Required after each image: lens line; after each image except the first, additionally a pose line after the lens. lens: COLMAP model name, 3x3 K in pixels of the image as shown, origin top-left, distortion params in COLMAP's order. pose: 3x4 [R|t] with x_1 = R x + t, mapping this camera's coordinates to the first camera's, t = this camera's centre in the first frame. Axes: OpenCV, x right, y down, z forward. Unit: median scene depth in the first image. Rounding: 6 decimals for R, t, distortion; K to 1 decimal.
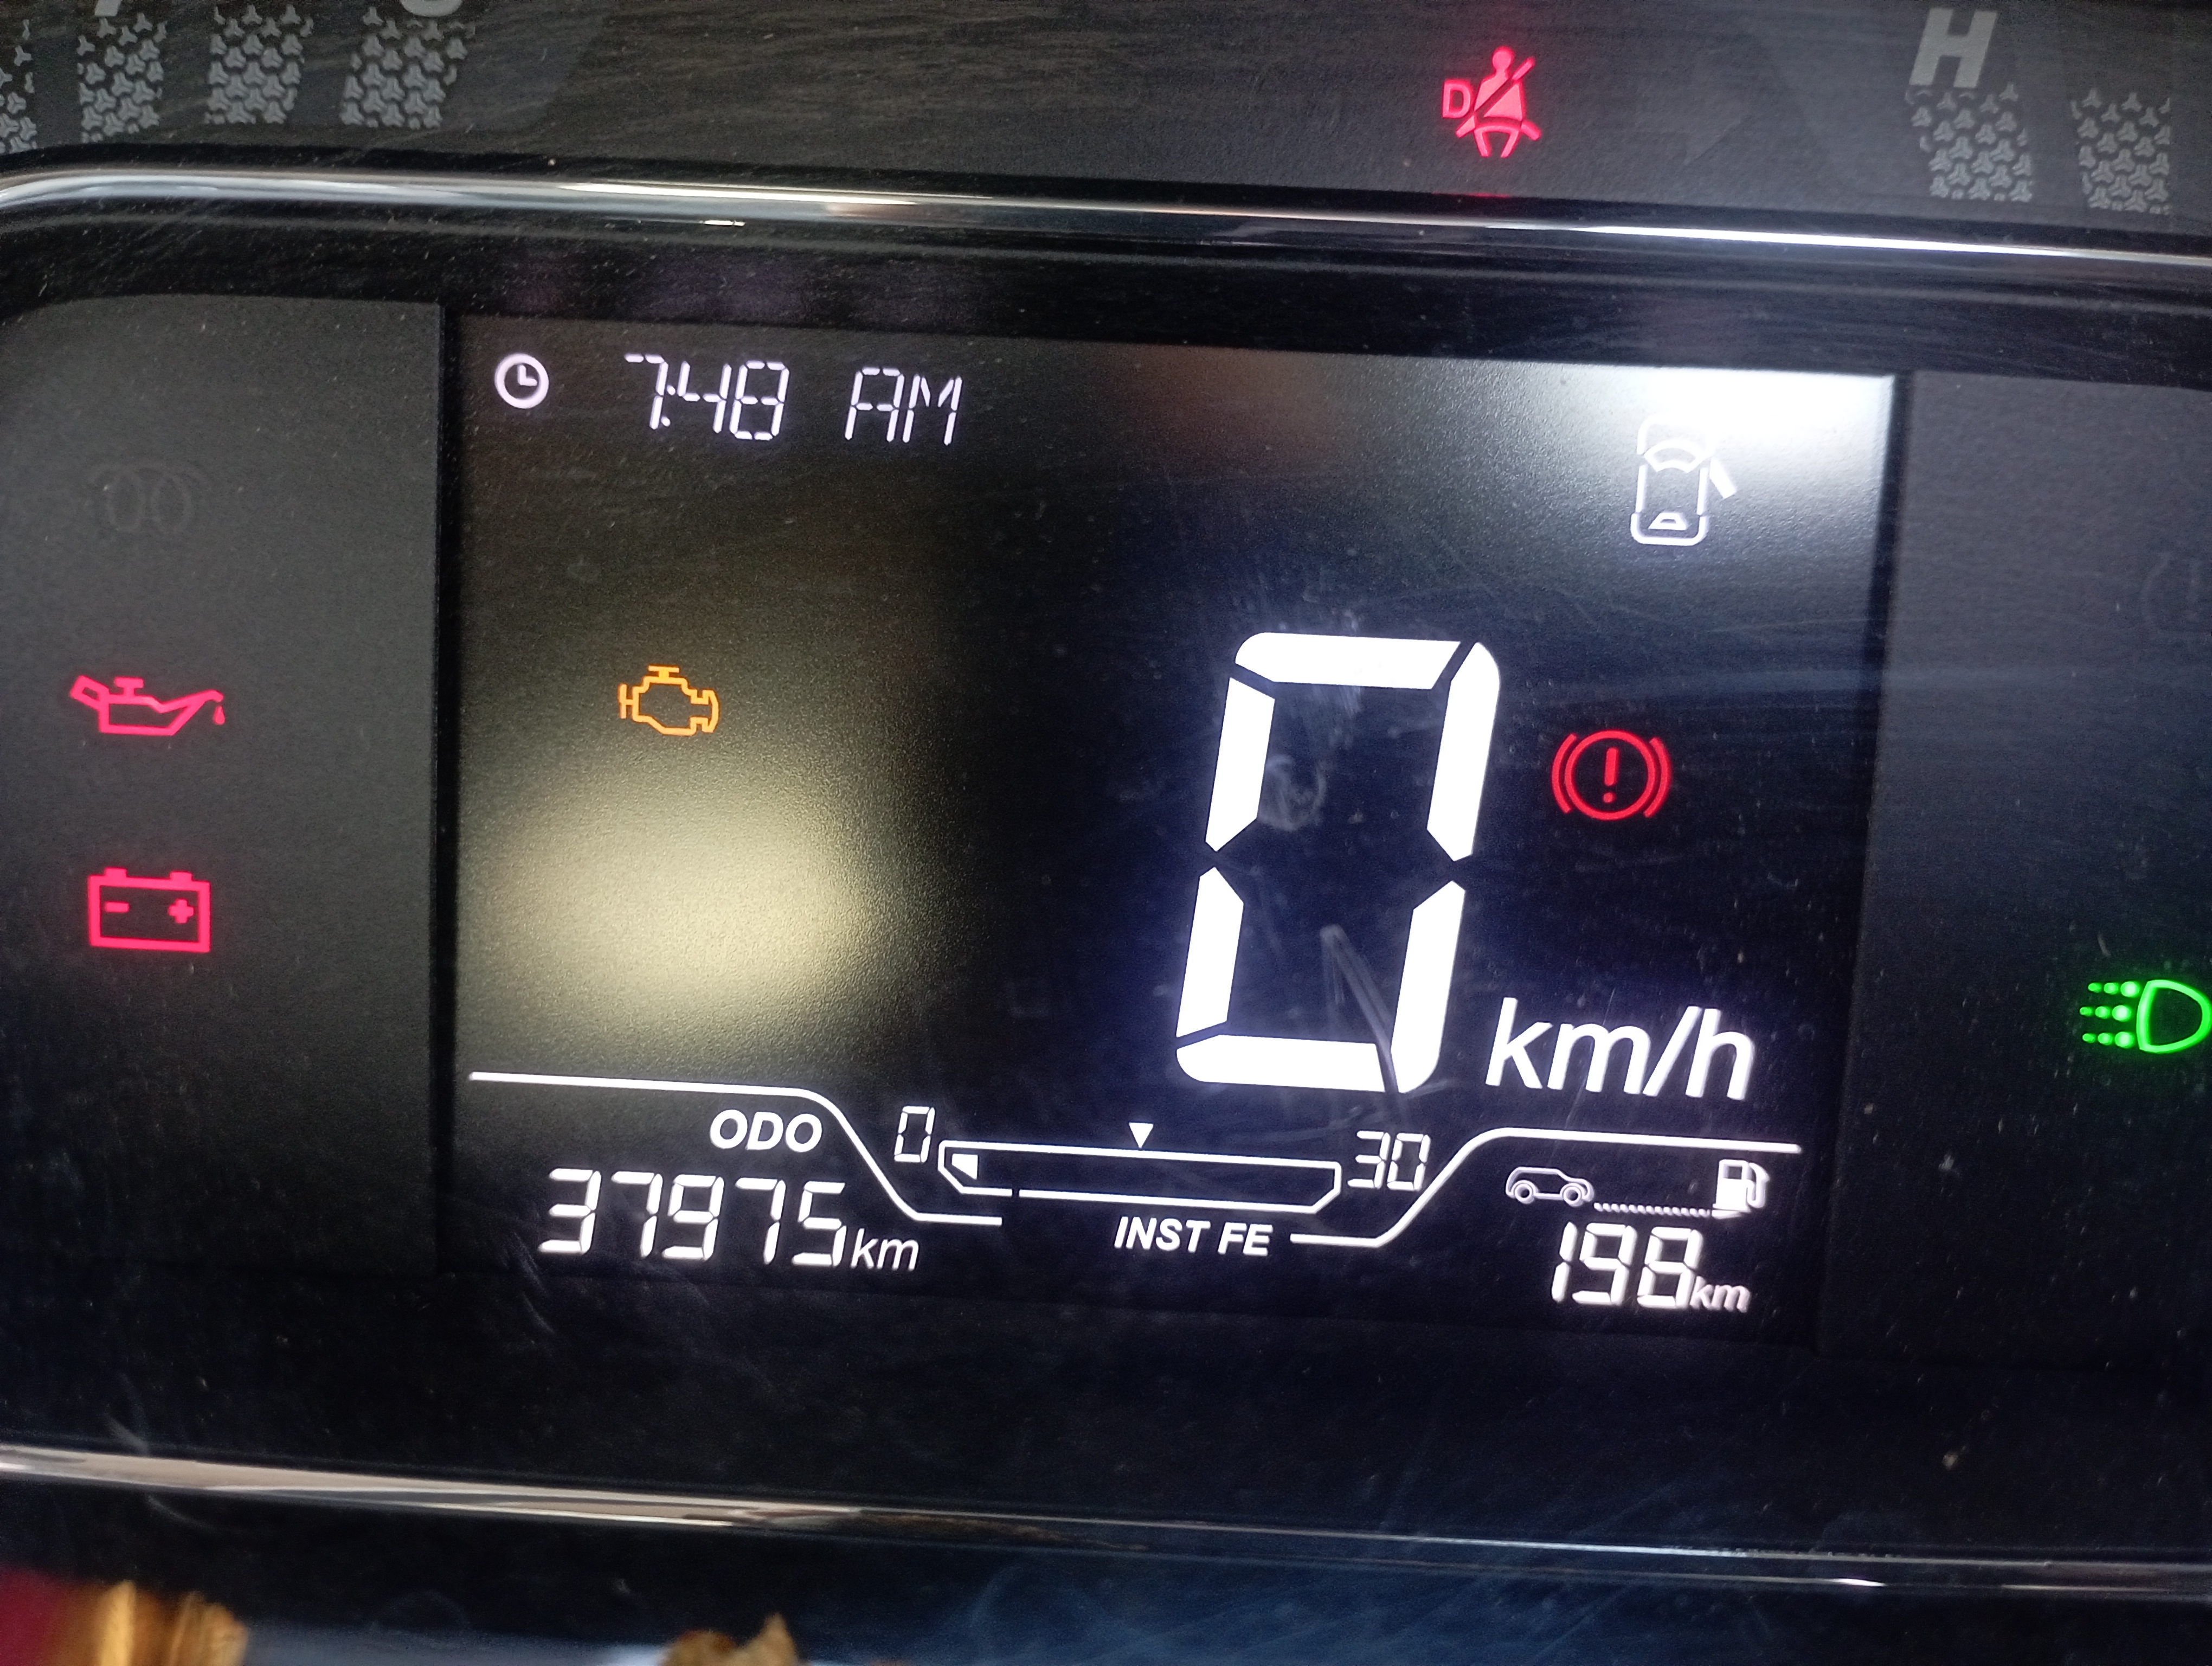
lens RADIAL K [[1984.1, 0, 1130.6], [0, 1984.1, 821.3], [0, 0, 1]] dist [0.079503, -0.195909]
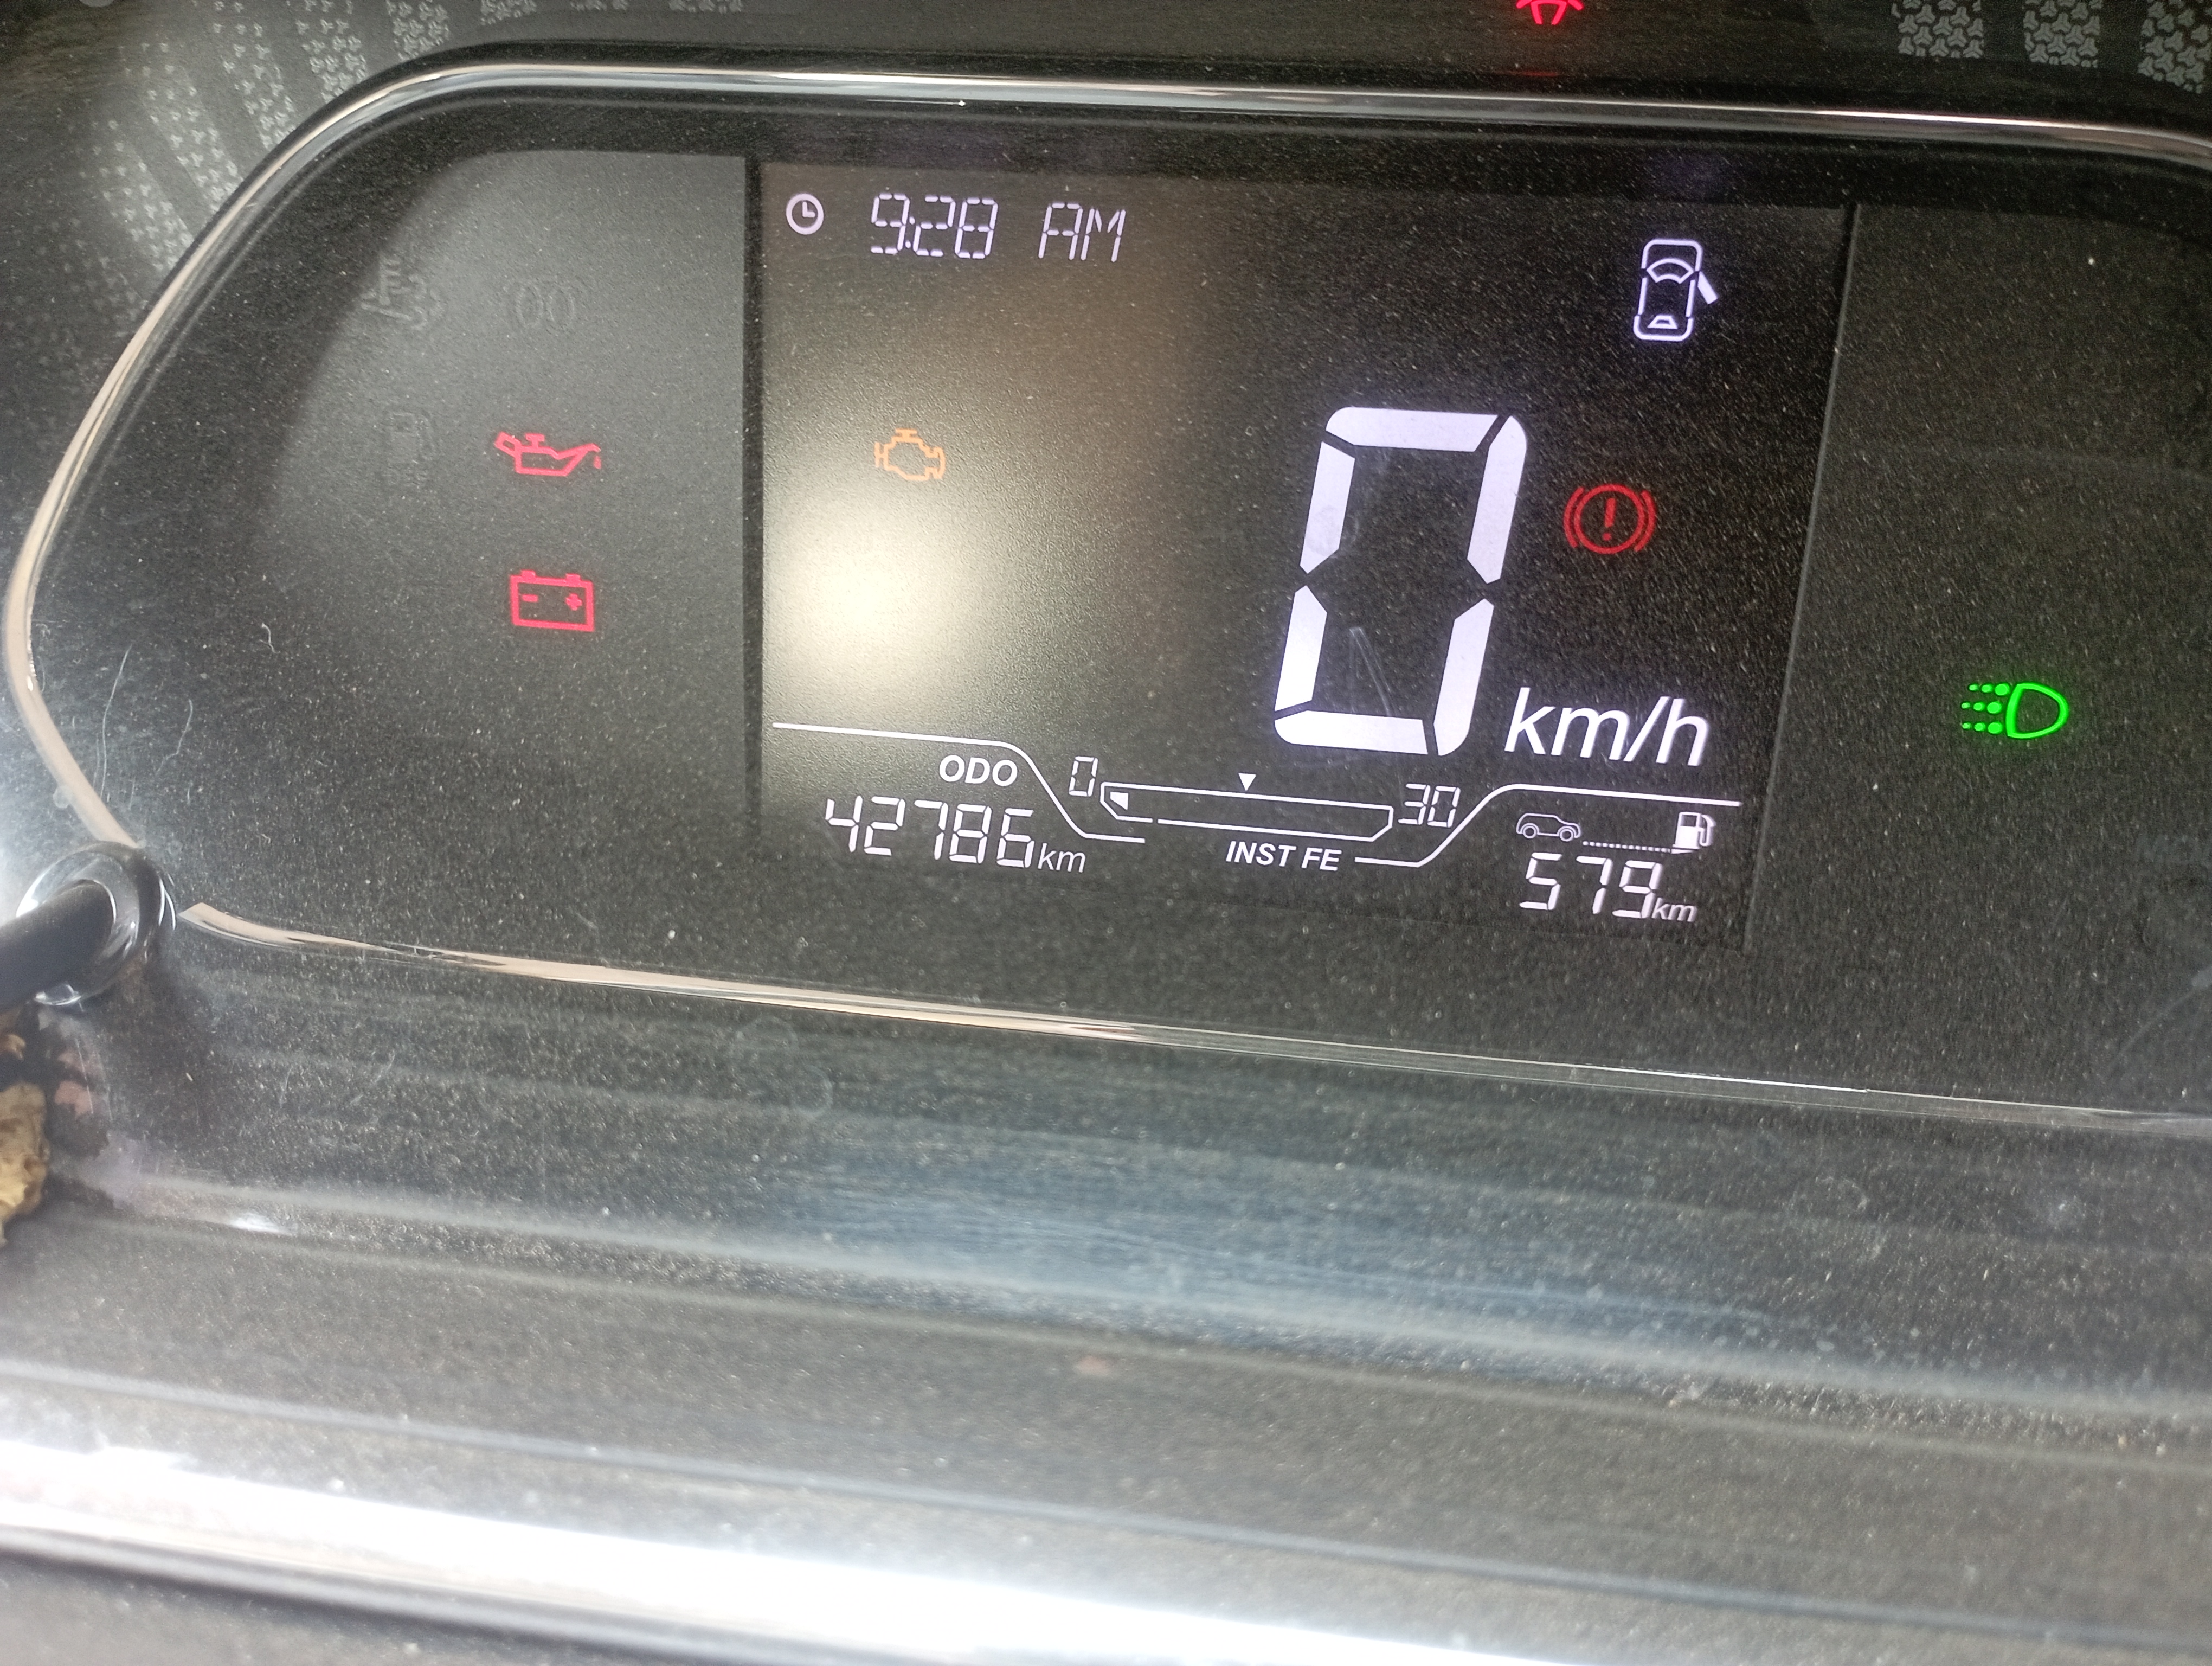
lens RADIAL K [[1932.3, 0, 1102.6], [0, 1932.3, 832.0], [0, 0, 1]] dist [0.081587, -0.158430]
pose [[0.992852, 0.032976, -0.114706, 0.060940], [-0.015506, 0.988568, 0.149975, -0.006345], [0.118340, -0.147125, 0.982013, -0.329860]]
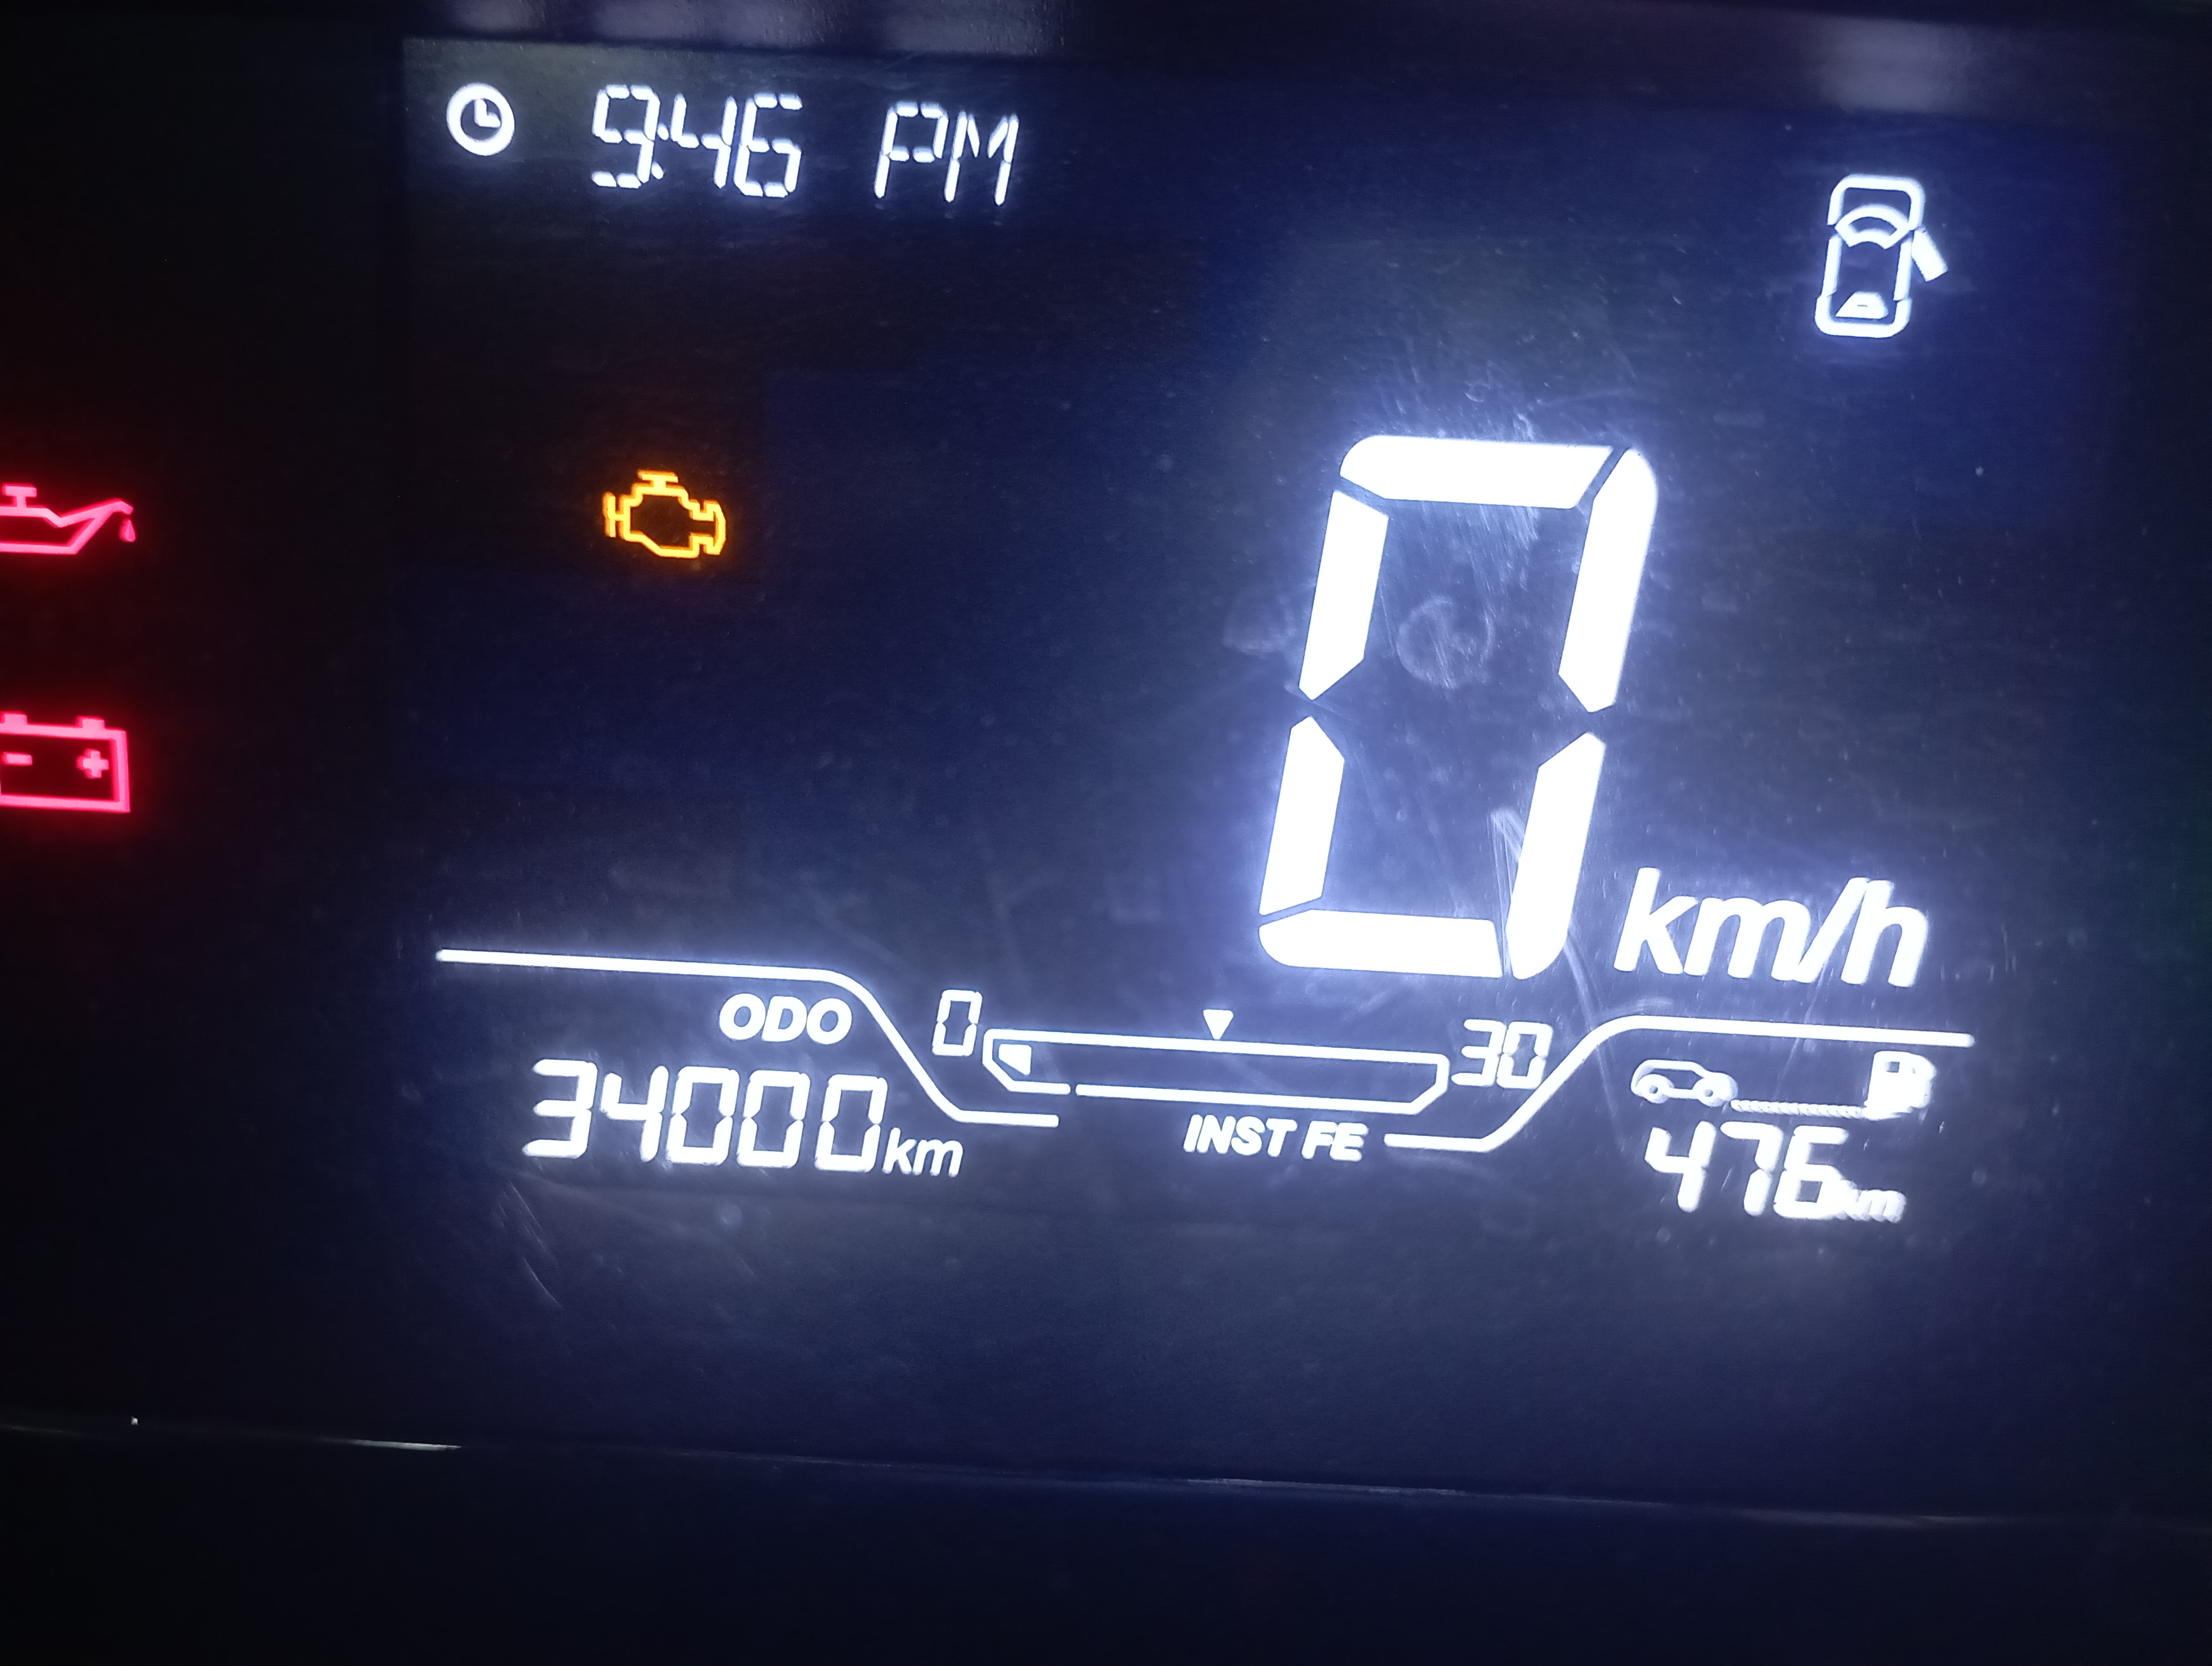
lens RADIAL K [[1984.1, 0, 1113.6], [0, 1984.1, 836.7], [0, 0, 1]] dist [0.079503, -0.195909]
pose [[0.999835, 0.003788, 0.017747, -0.056545], [-0.005597, 0.994664, 0.103013, -0.013405], [-0.017262, -0.103096, 0.994522, 0.145045]]
